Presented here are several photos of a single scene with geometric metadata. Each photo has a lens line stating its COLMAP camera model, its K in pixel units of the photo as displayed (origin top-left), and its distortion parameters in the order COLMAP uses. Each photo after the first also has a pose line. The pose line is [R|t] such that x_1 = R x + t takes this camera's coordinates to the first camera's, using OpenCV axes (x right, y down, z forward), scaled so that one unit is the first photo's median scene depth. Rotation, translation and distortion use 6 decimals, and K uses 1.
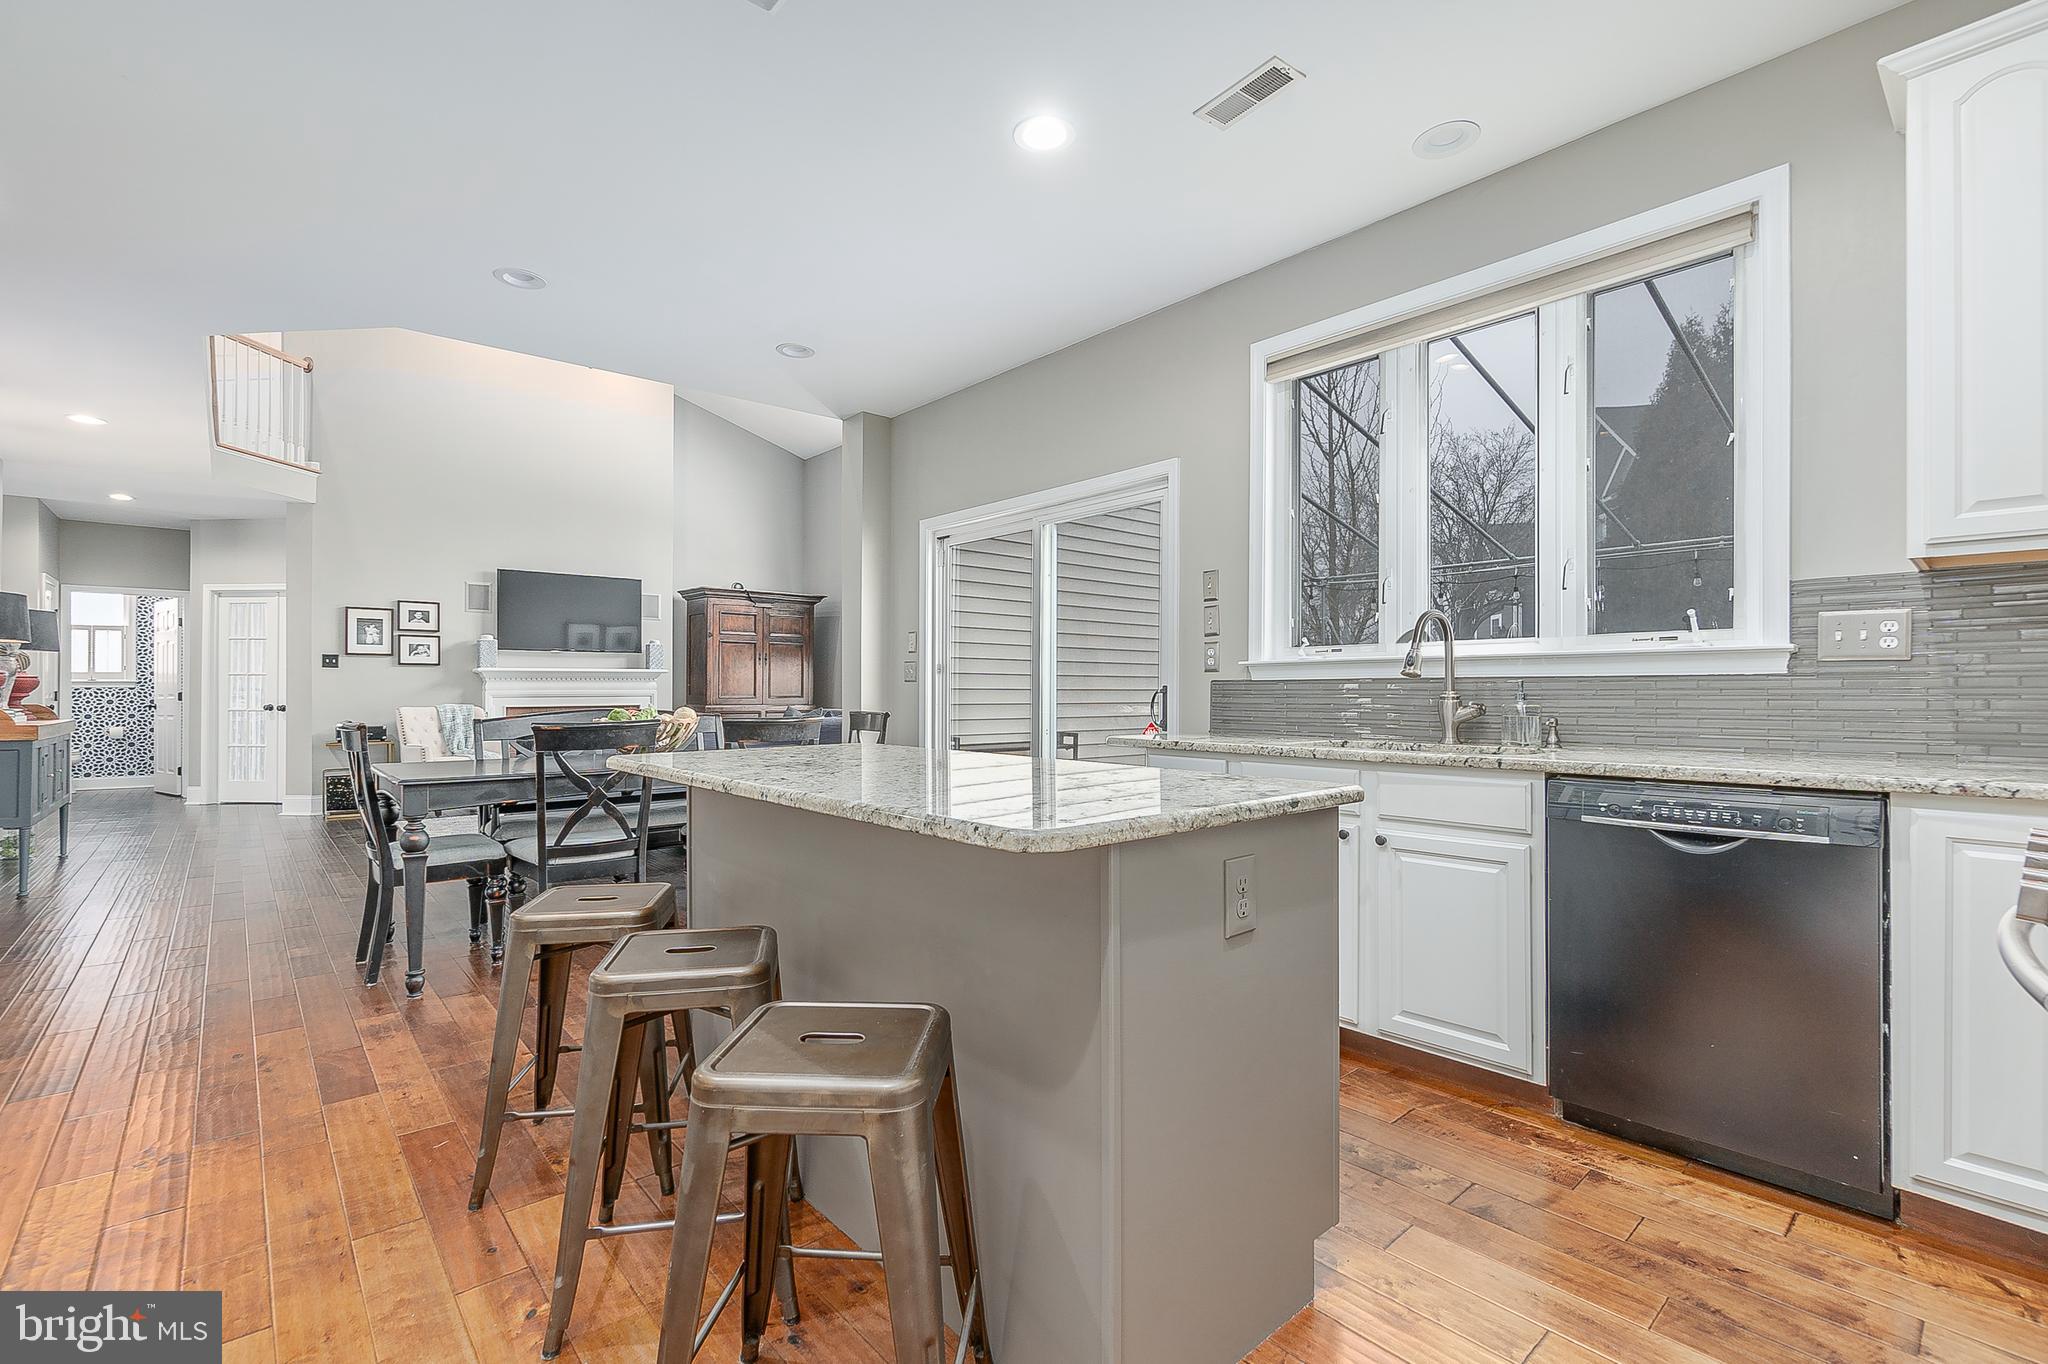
lens RADIAL K [[901.8, 0, 1014.6], [0, 901.8, 683.2], [0, 0, 1]] dist [-0.006454, 0.000456]
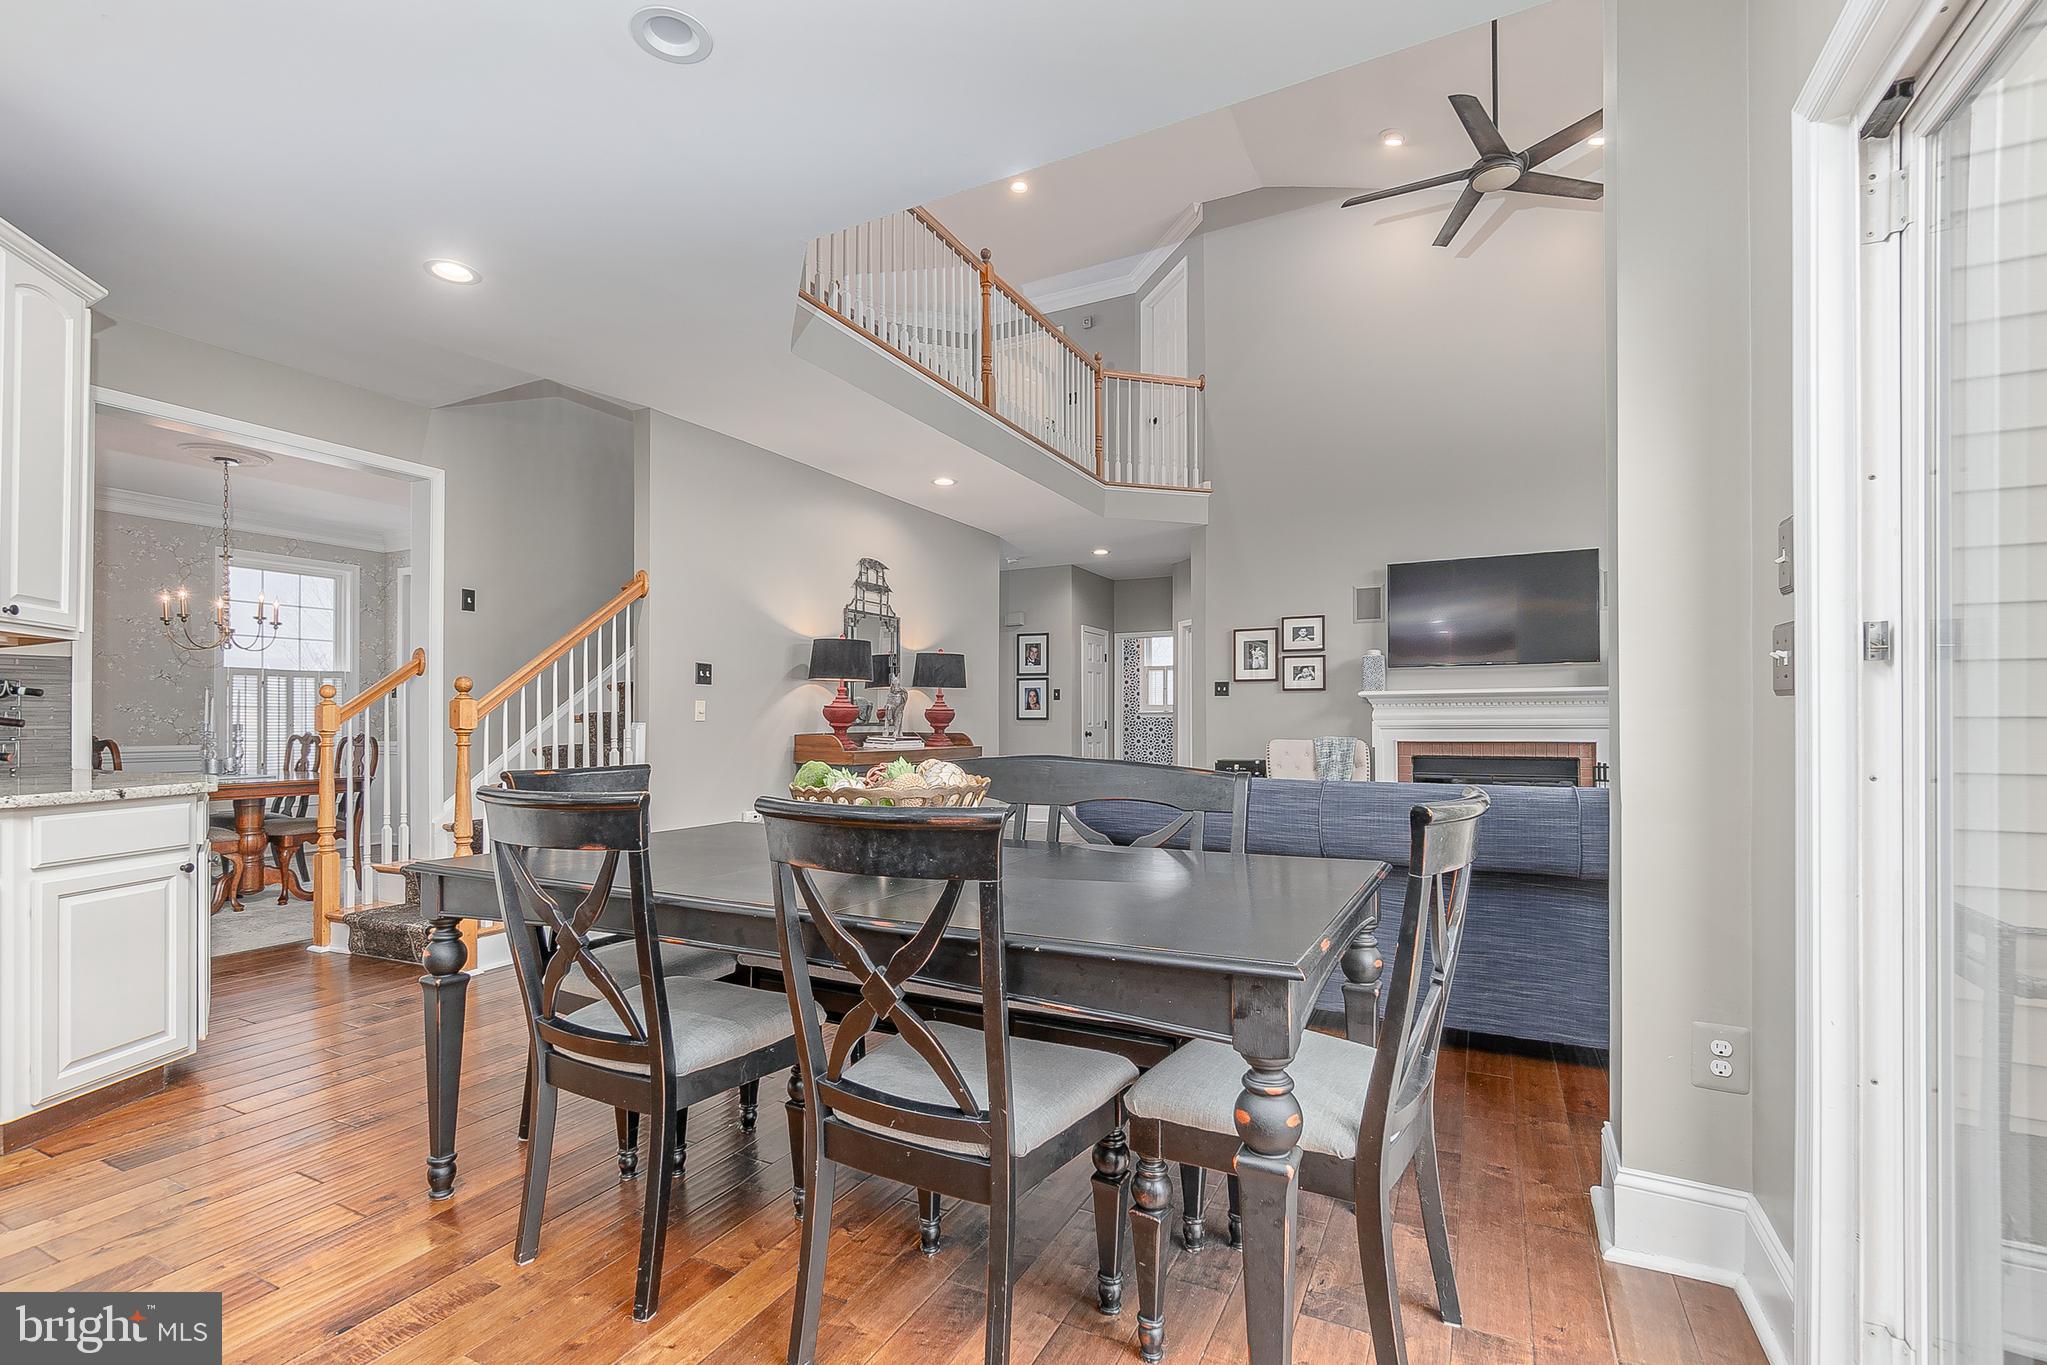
lens RADIAL K [[901.3, 0, 1014.9], [0, 901.3, 711.0], [0, 0, 1]] dist [-0.006454, 0.000456]
pose [[0.366865, -0.008488, -0.930236, 0.036519], [0.010451, 0.999933, -0.005002, 0.000943], [0.930216, -0.007887, 0.366929, 0.431746]]
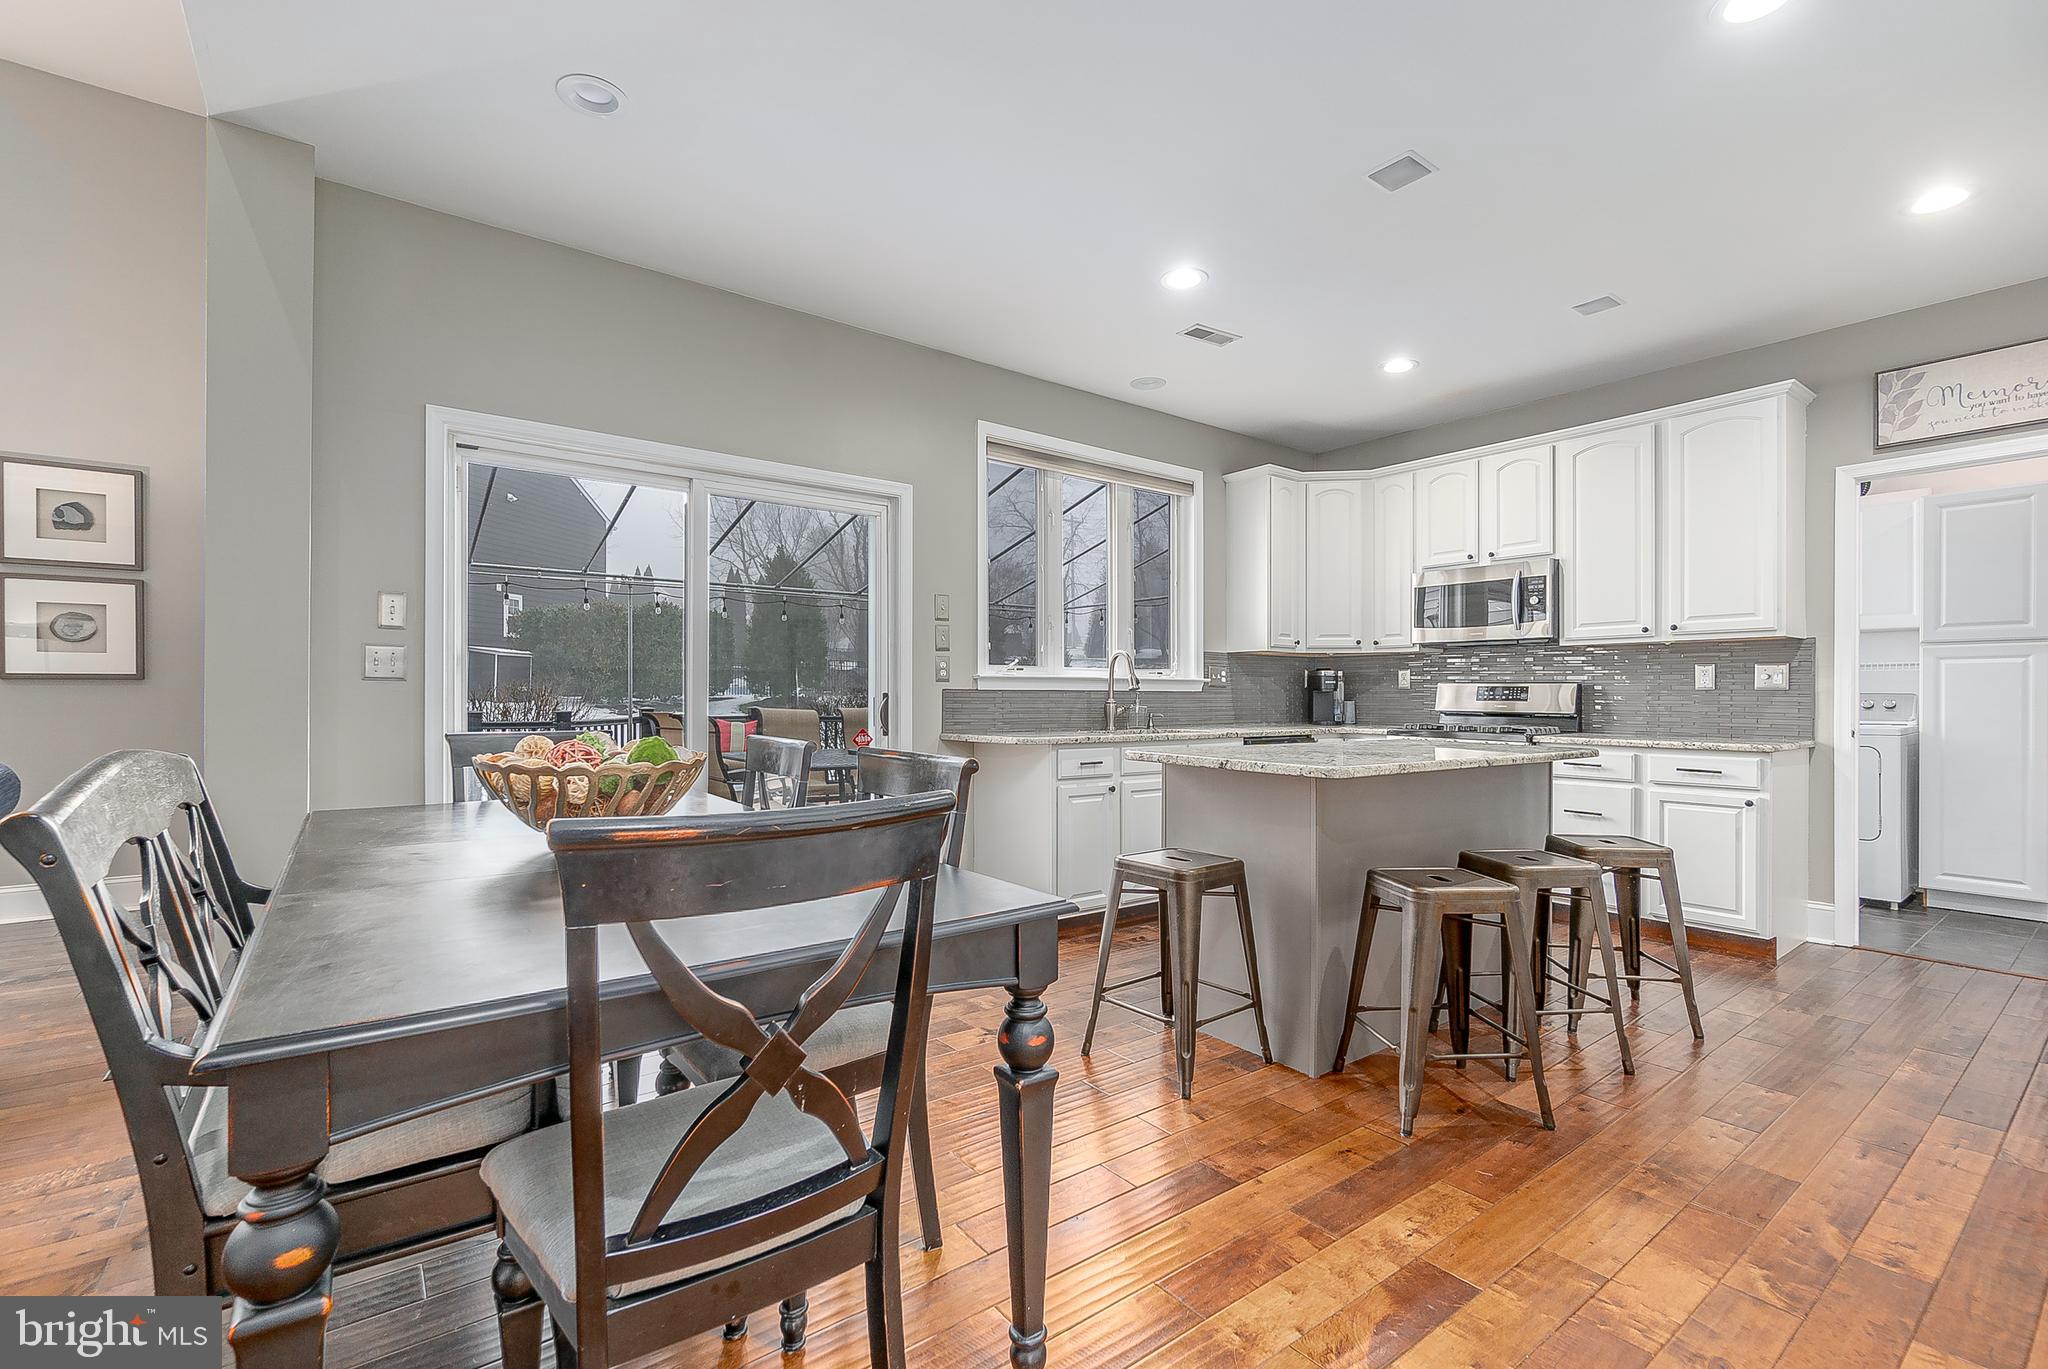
lens RADIAL K [[900.6, 0, 1018.1], [0, 900.6, 696.4], [0, 0, 1]] dist [-0.006328, 0.001261]
pose [[0.067208, -0.000731, 0.997739, -0.416940], [-0.012407, 0.999922, 0.001568, 0.001400], [-0.997662, -0.012485, 0.067193, 0.365363]]
